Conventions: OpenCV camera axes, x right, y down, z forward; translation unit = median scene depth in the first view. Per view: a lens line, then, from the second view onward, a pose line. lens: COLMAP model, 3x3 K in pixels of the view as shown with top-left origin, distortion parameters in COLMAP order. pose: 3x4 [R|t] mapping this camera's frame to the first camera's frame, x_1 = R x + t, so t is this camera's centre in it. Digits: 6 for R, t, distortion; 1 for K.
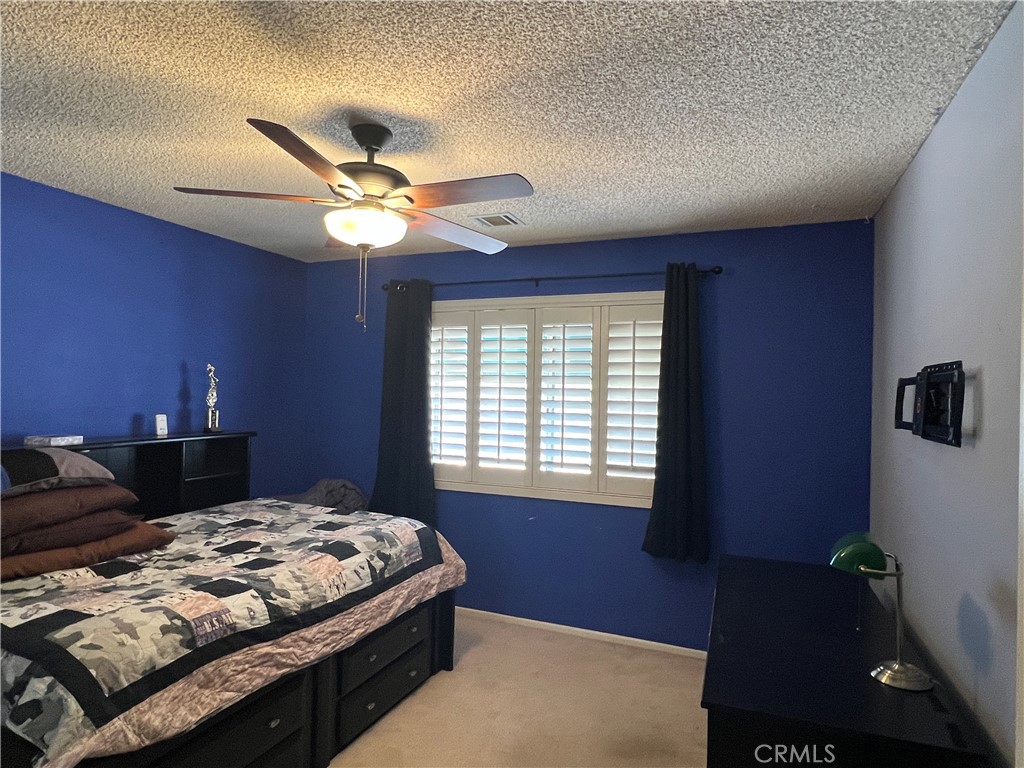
lens RADIAL K [[598.1, 0, 509.6], [0, 598.1, 389.7], [0, 0, 1]] dist [-0.005957, -0.000163]
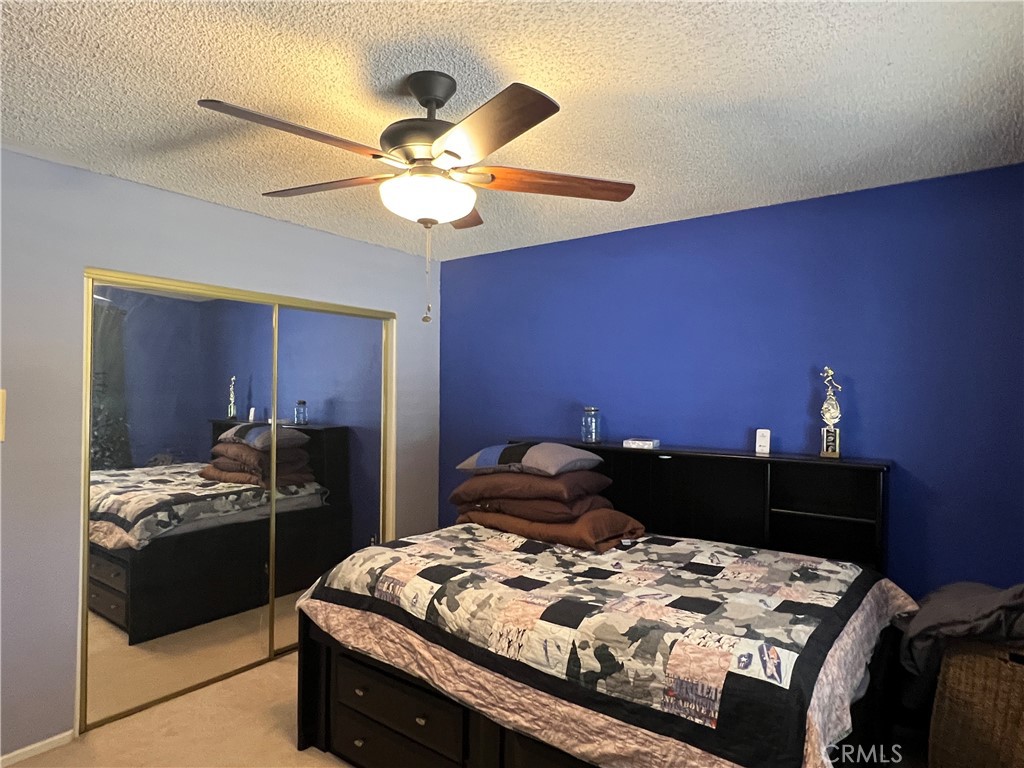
lens RADIAL K [[598.1, 0, 509.6], [0, 598.1, 389.7], [0, 0, 1]] dist [-0.005957, -0.000163]
pose [[-0.249581, -0.029459, -0.967906, 0.520935], [-0.012802, 0.999550, -0.027121, 0.018118], [0.968269, 0.005622, -0.249846, 1.276135]]
